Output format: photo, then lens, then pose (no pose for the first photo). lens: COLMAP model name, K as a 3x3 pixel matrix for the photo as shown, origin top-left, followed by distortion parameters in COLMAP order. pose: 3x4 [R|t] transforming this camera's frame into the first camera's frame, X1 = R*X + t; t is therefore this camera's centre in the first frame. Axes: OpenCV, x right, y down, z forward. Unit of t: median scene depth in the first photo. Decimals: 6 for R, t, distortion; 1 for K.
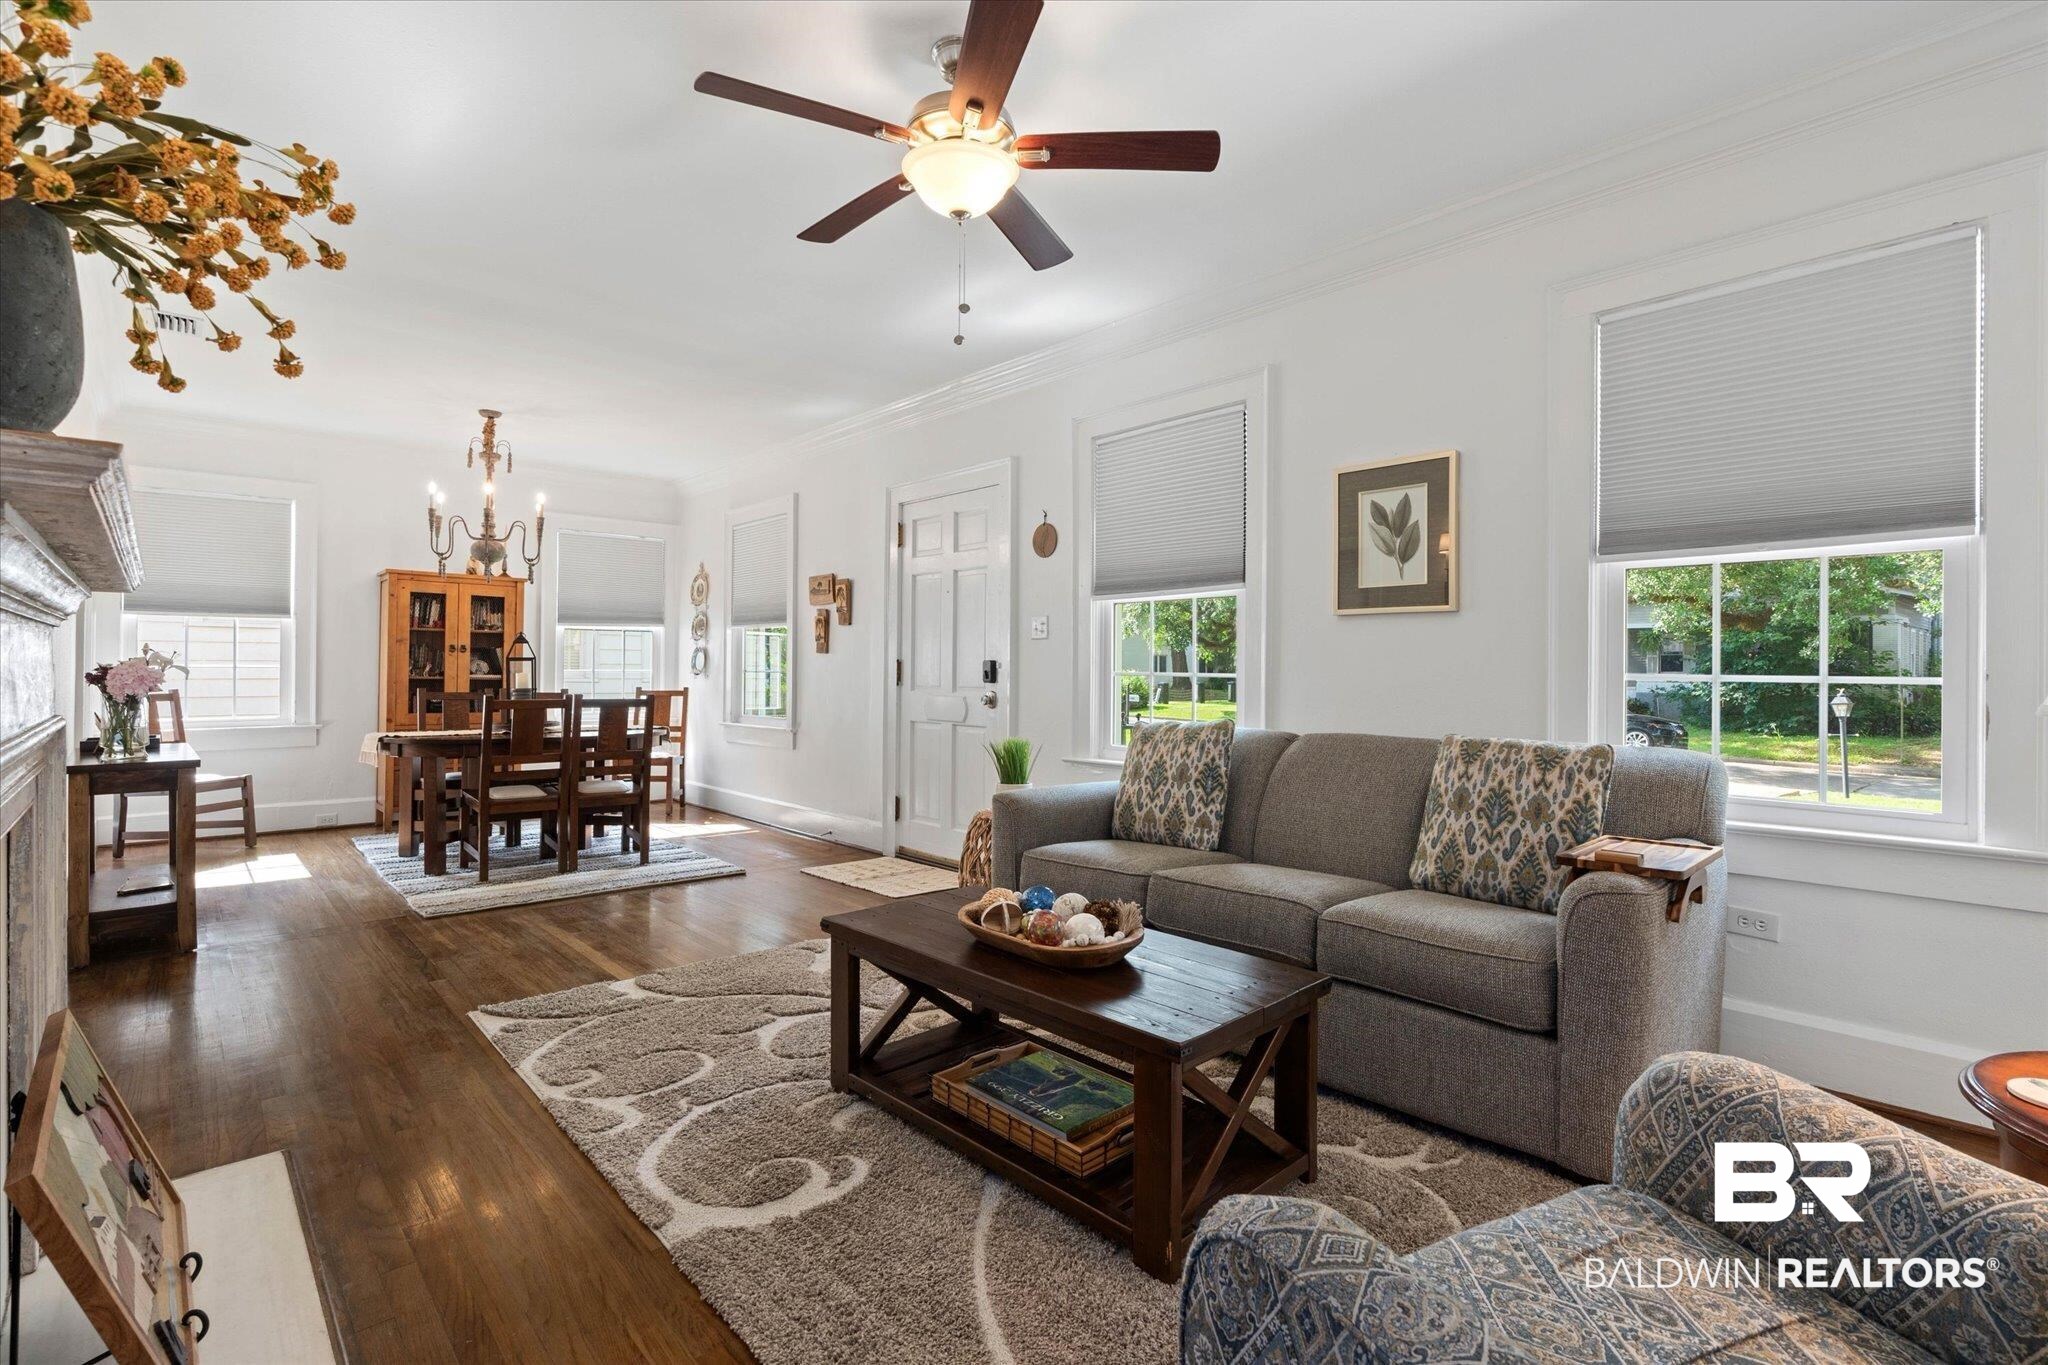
lens RADIAL K [[982.3, 0, 1015.4], [0, 982.3, 668.1], [0, 0, 1]] dist [0.002058, -0.000095]
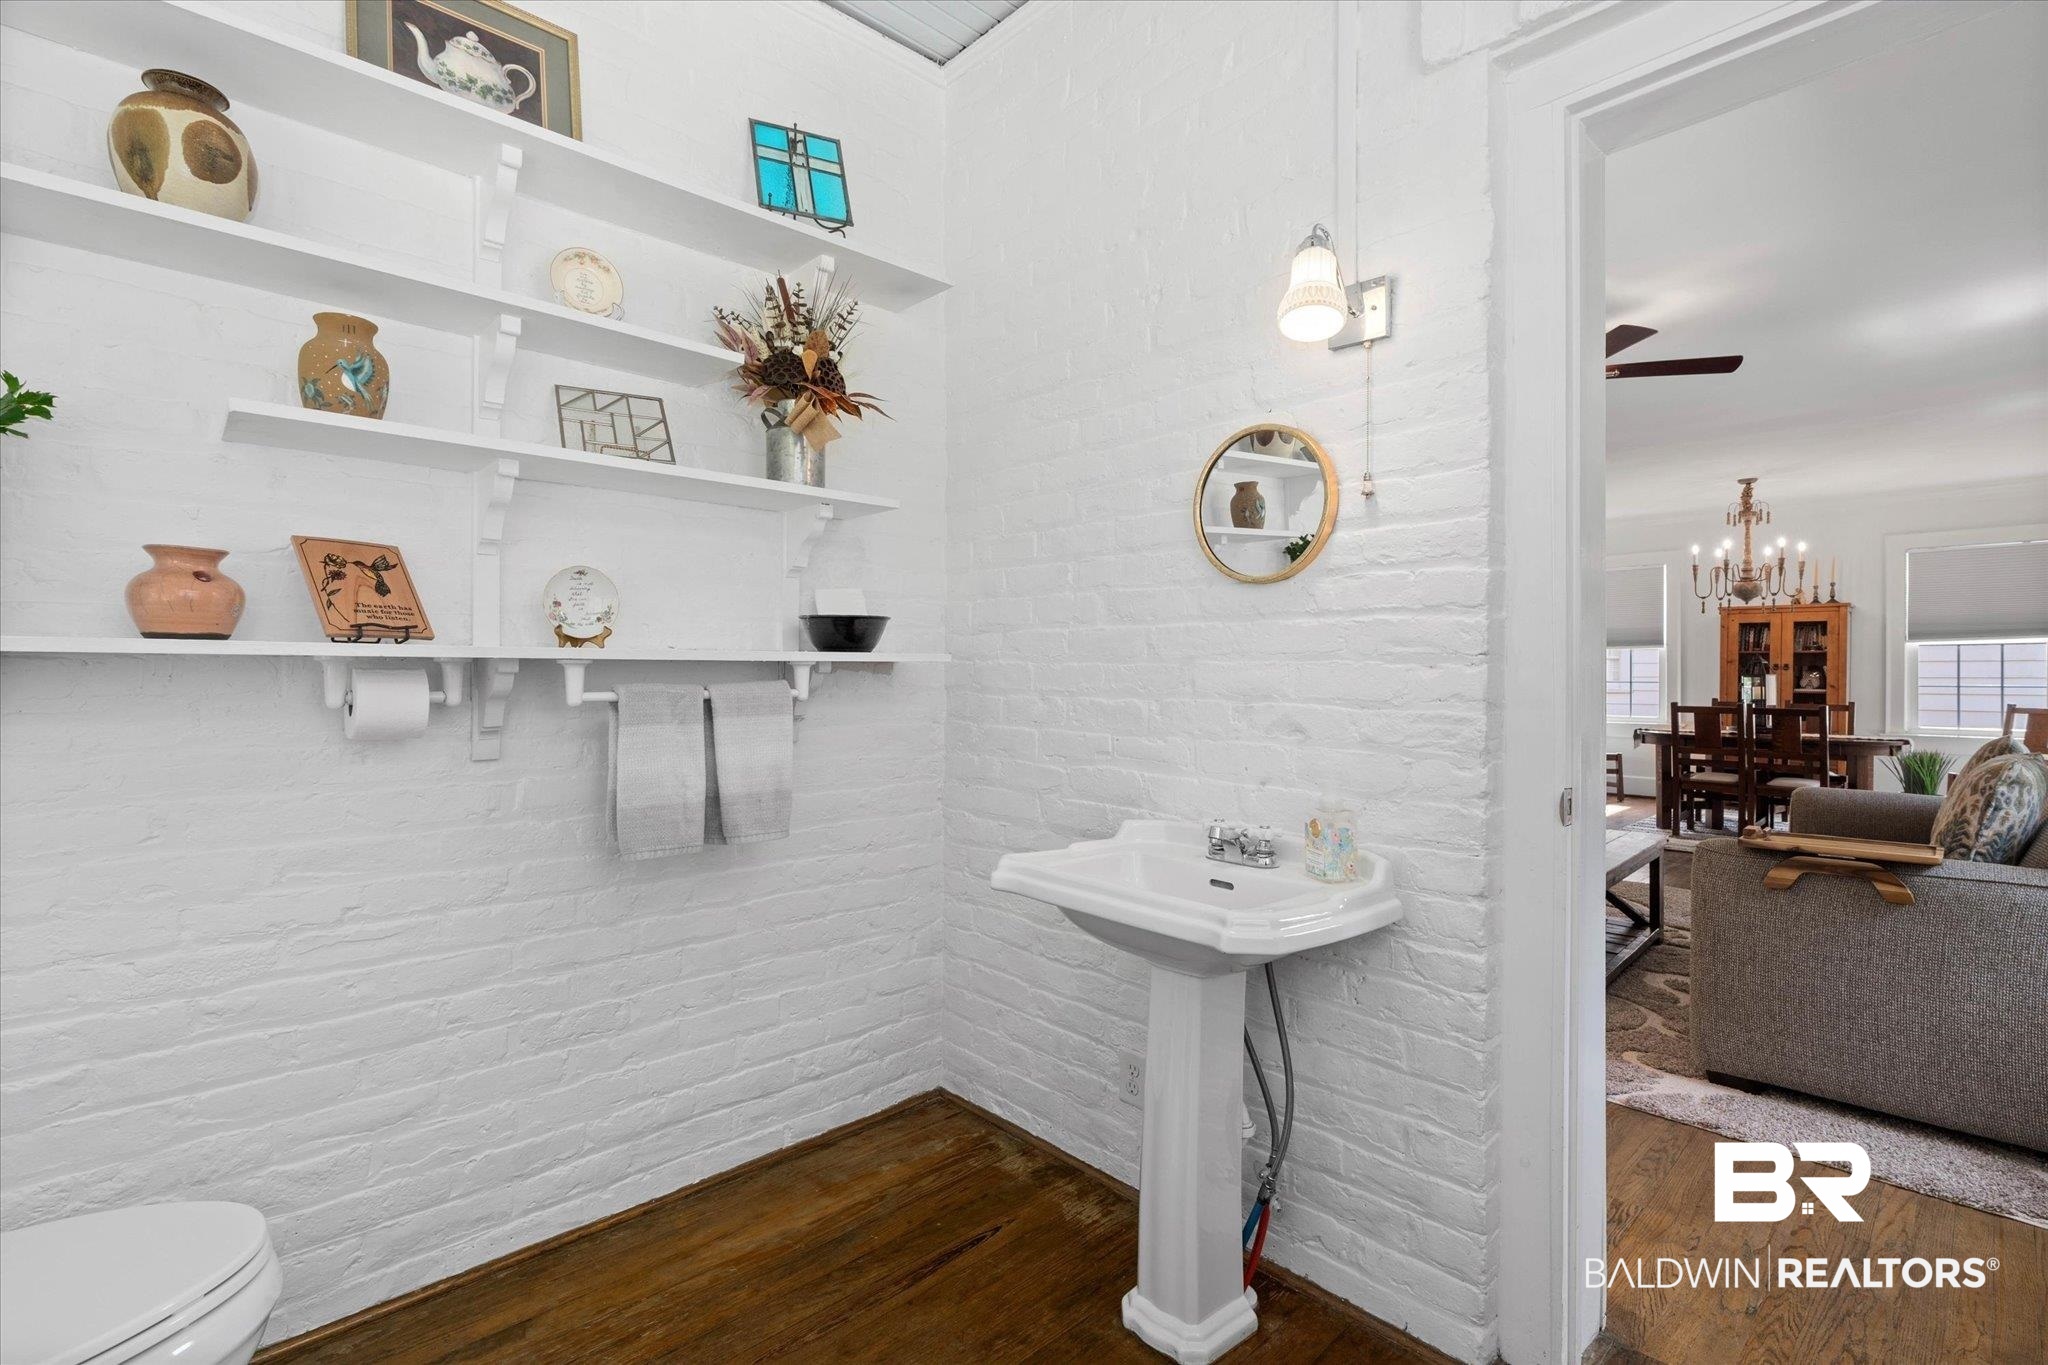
lens RADIAL K [[936.4, 0, 1025.0], [0, 936.4, 682.6], [0, 0, 1]] dist [-0.012161, 0.002476]
pose [[0.023626, 0.003367, -0.999715, 0.555766], [-0.002028, 0.999992, 0.003320, -0.002102], [0.999719, 0.001949, 0.023632, 0.041532]]
